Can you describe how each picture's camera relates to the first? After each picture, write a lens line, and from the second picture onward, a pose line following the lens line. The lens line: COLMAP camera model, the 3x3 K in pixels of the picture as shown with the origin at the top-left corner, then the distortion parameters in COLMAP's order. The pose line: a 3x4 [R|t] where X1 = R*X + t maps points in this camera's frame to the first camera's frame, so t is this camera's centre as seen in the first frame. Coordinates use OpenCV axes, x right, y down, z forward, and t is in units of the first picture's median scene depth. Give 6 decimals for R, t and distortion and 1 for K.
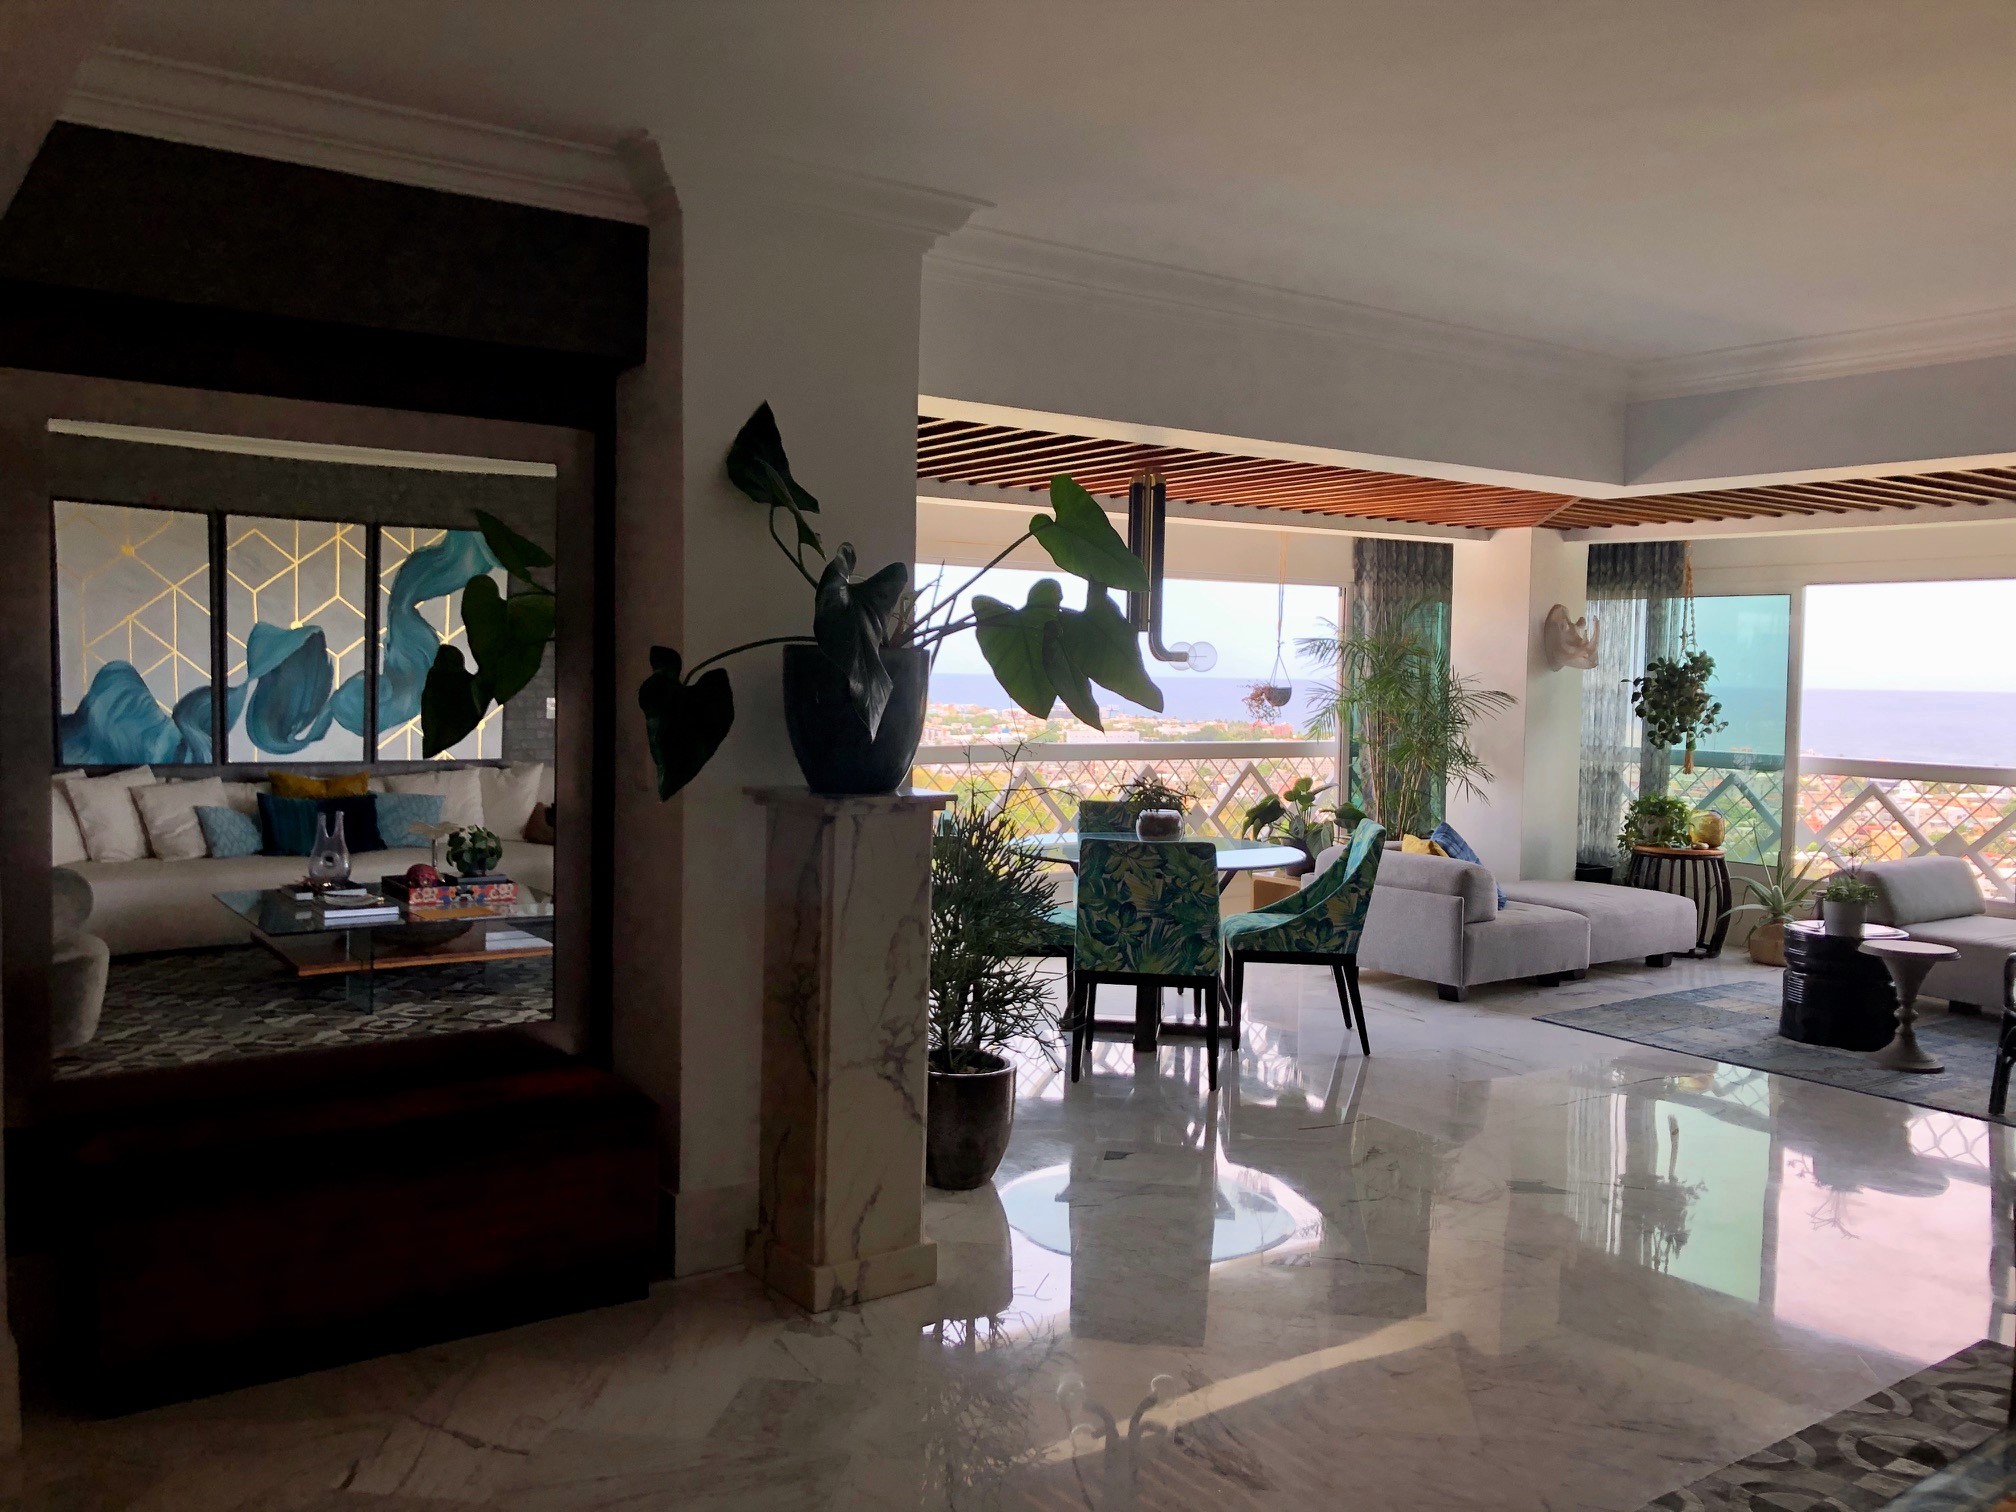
lens RADIAL K [[1611.6, 0, 1004.6], [0, 1611.6, 726.7], [0, 0, 1]] dist [-0.002268, -0.016614]
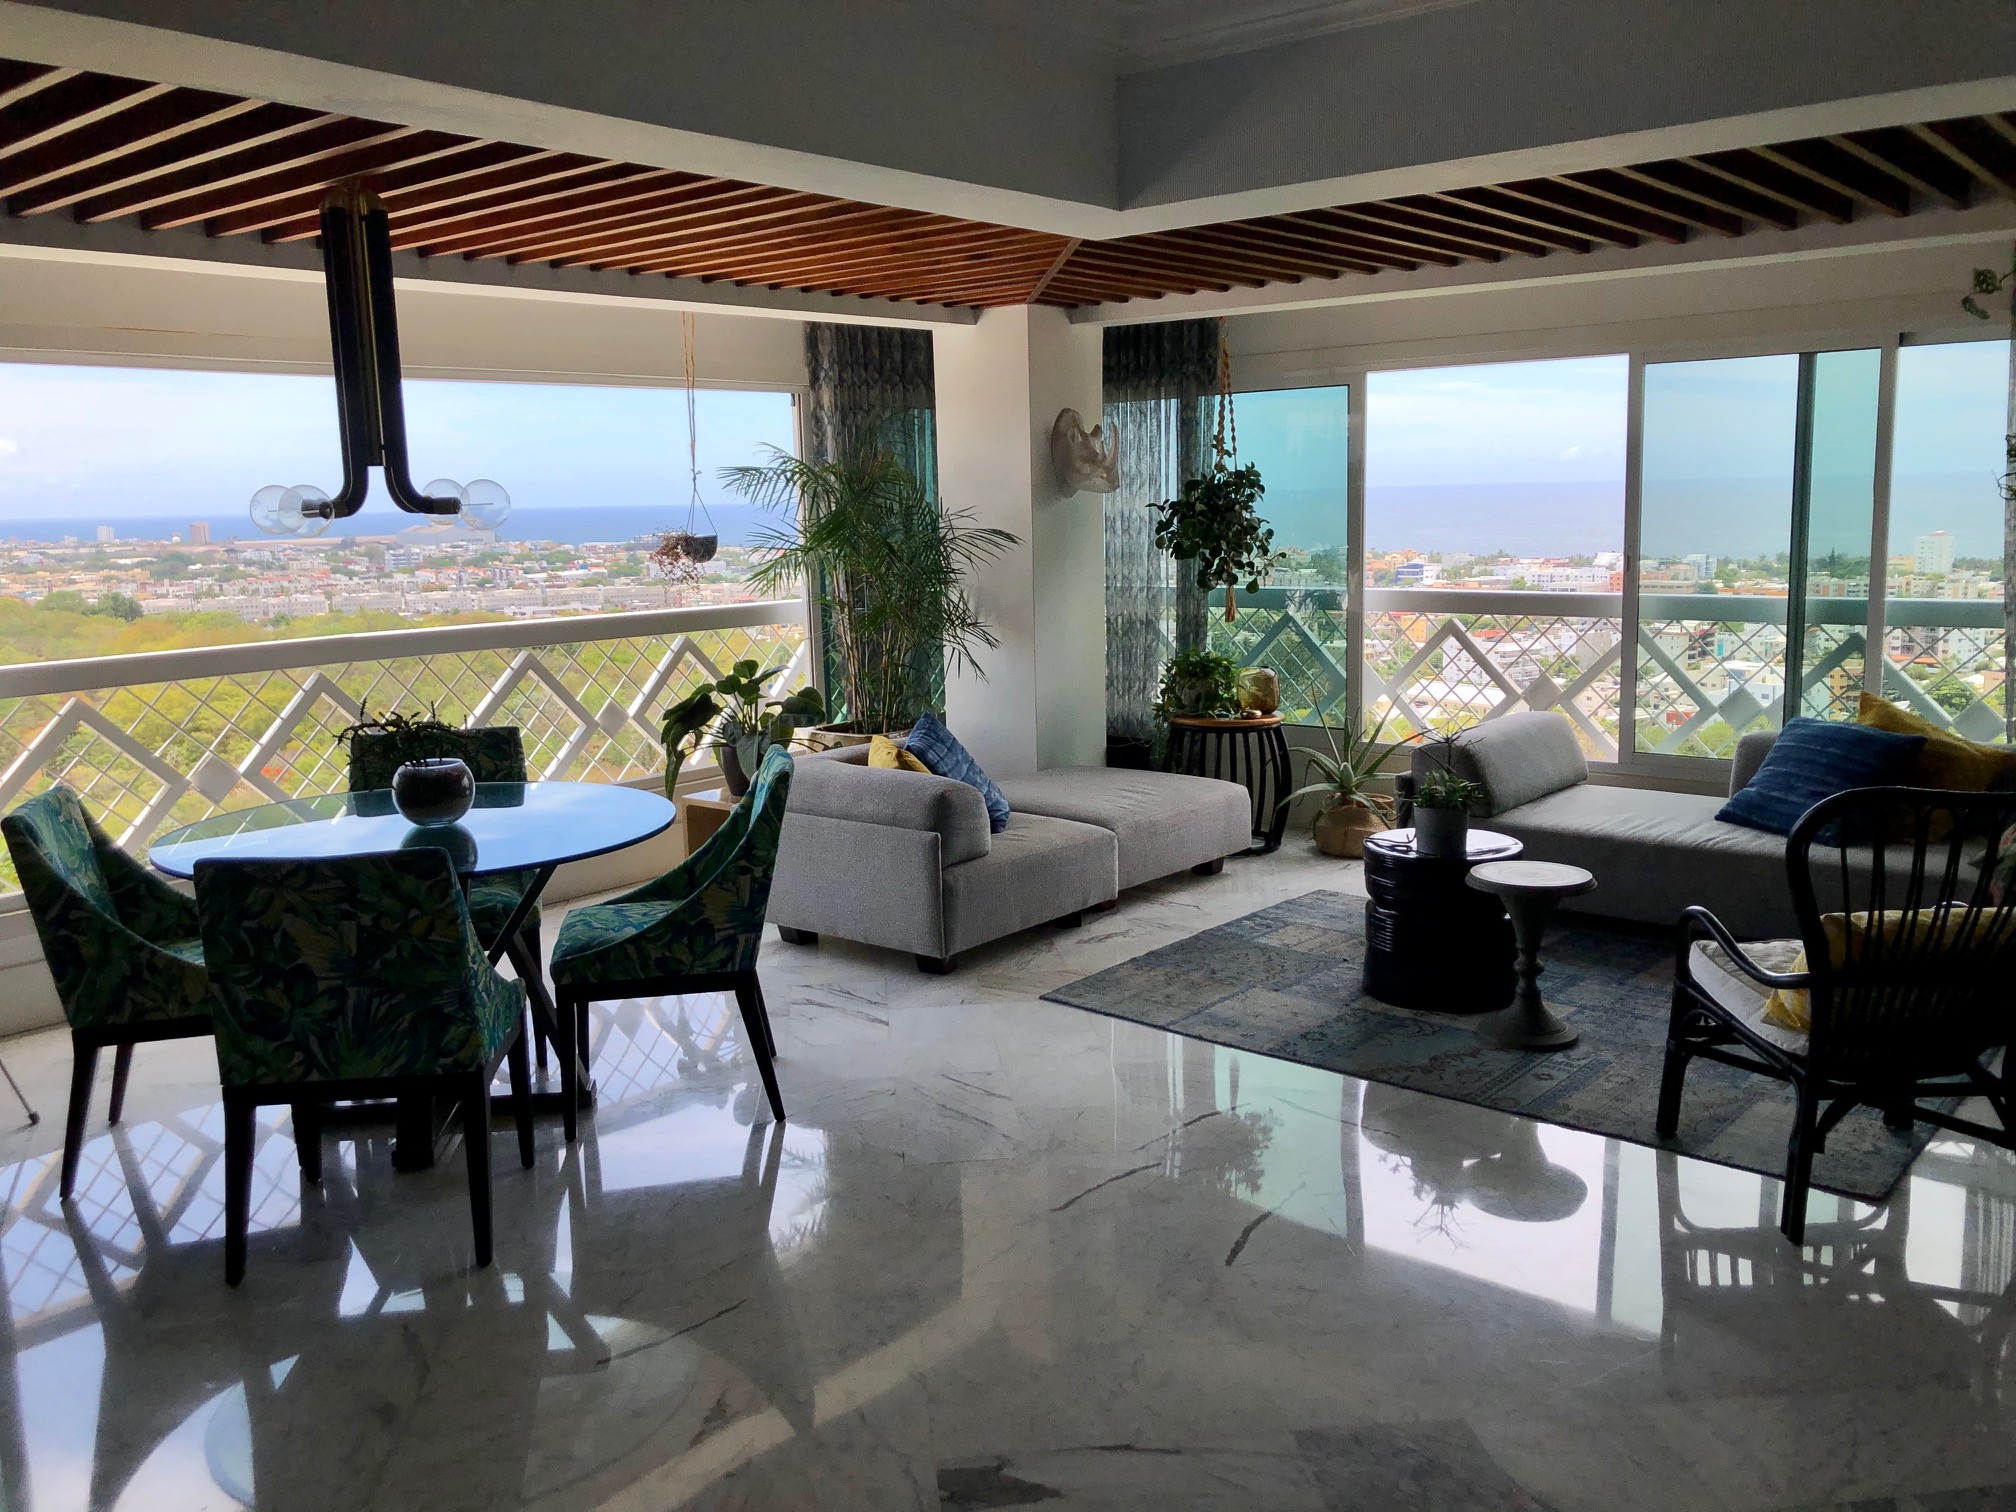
lens RADIAL K [[1611.6, 0, 1004.6], [0, 1611.6, 726.7], [0, 0, 1]] dist [-0.002268, -0.016614]
pose [[0.965315, -0.079698, 0.248625, 0.120479], [0.052708, 0.992151, 0.113395, -0.014995], [-0.255711, -0.096357, 0.961939, 0.276269]]
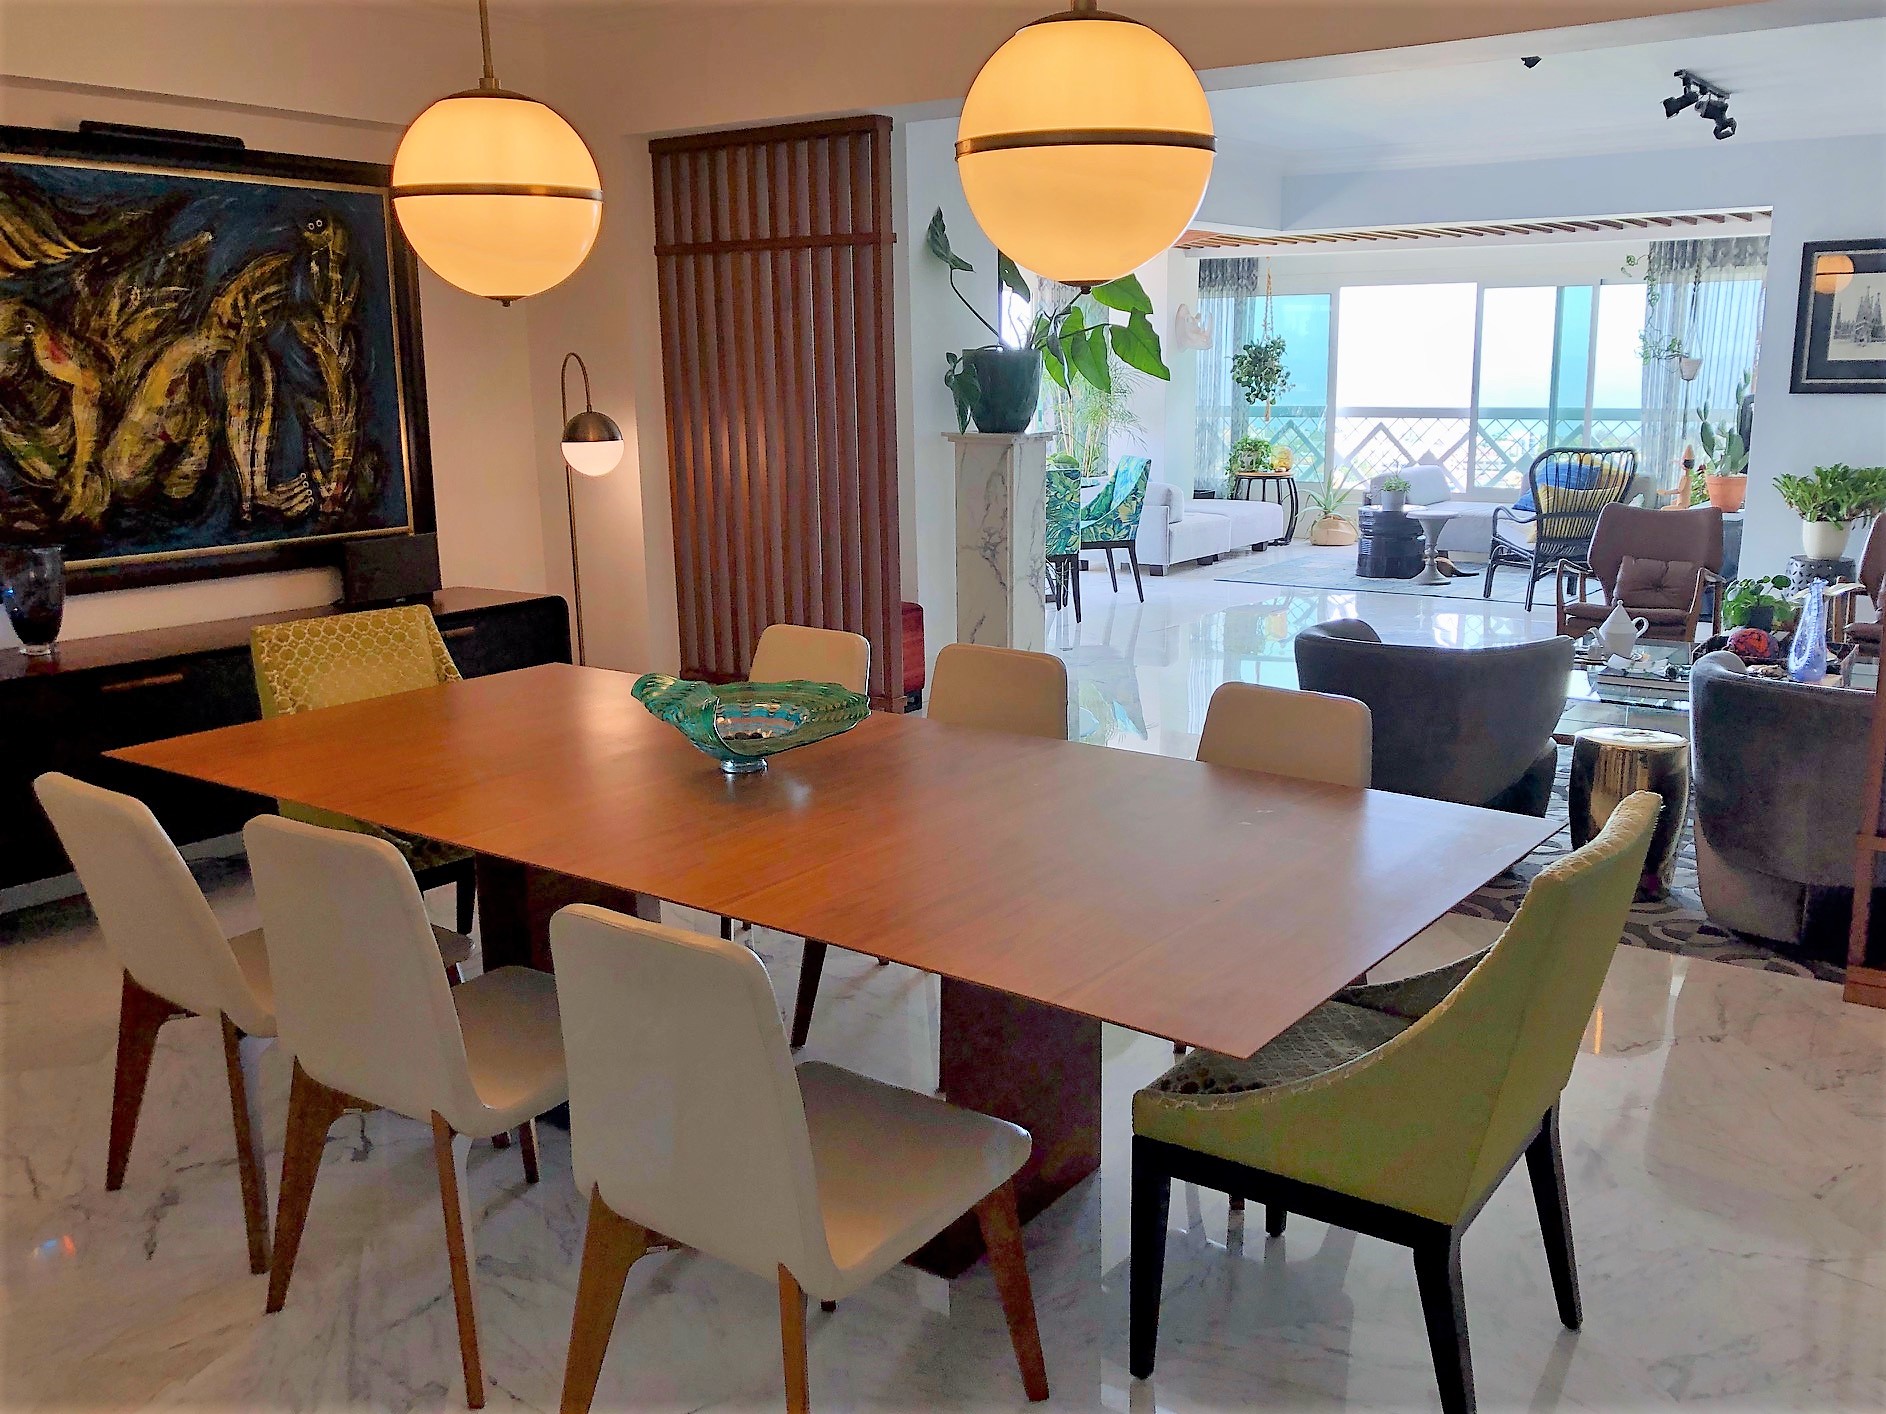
lens RADIAL K [[1608.2, 0, 1031.8], [0, 1608.2, 742.7], [0, 0, 1]] dist [0.001777, -0.004649]
pose [[0.931962, -0.111577, 0.344960, -0.329882], [0.040083, 0.977344, 0.207829, 0.002247], [-0.360333, -0.179862, 0.915320, -0.333119]]
